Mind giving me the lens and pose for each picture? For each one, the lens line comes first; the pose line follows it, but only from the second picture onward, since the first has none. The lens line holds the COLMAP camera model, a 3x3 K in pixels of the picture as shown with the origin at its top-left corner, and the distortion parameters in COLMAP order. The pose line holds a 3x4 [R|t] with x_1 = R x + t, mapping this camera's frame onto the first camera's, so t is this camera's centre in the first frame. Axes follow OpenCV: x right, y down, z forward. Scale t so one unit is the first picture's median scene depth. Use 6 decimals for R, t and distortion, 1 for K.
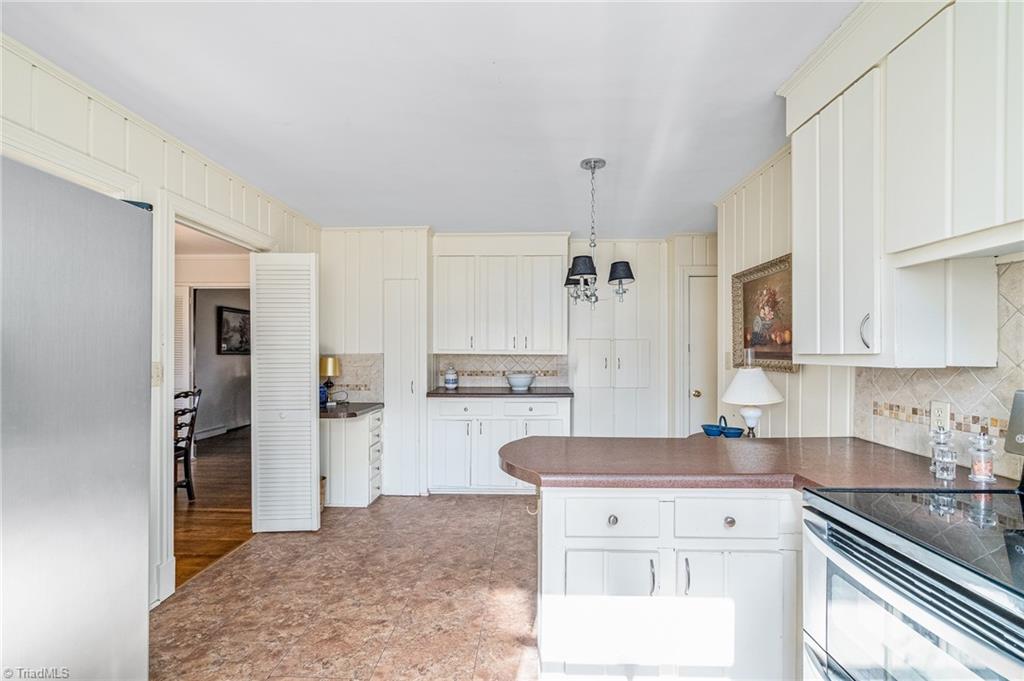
lens RADIAL K [[465.1, 0, 512.9], [0, 465.1, 352.1], [0, 0, 1]] dist [-0.001540, -0.000119]
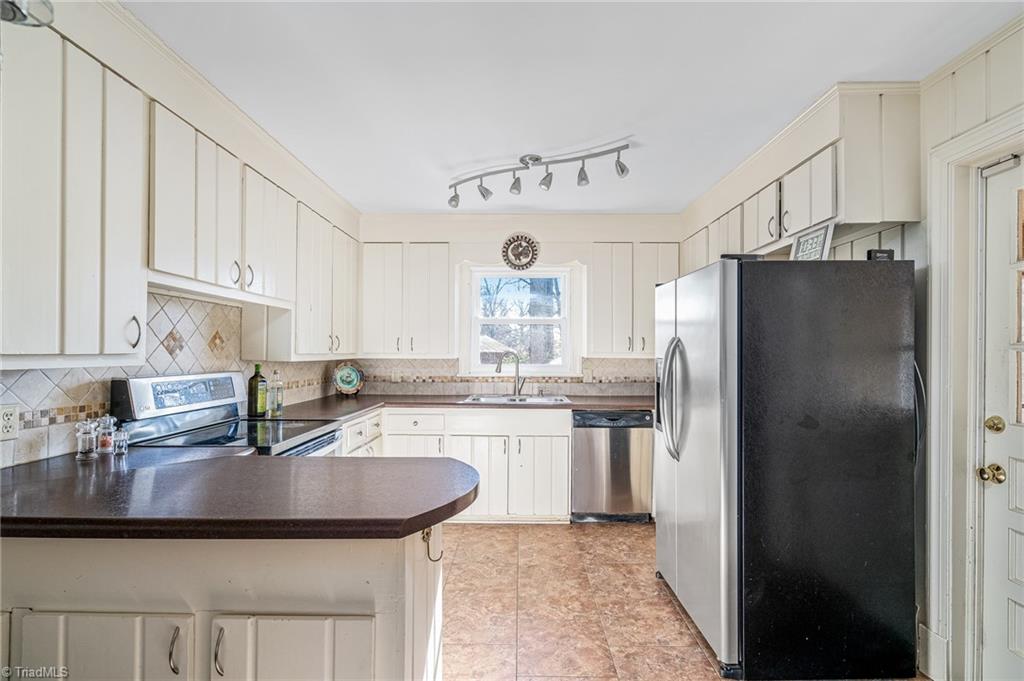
lens RADIAL K [[465.1, 0, 512.9], [0, 465.1, 352.1], [0, 0, 1]] dist [-0.001540, -0.000119]
pose [[-0.999509, -0.004313, -0.031023, -0.049878], [-0.003993, 0.999938, -0.010367, 0.011203], [0.031066, -0.010238, -0.999465, 2.109243]]
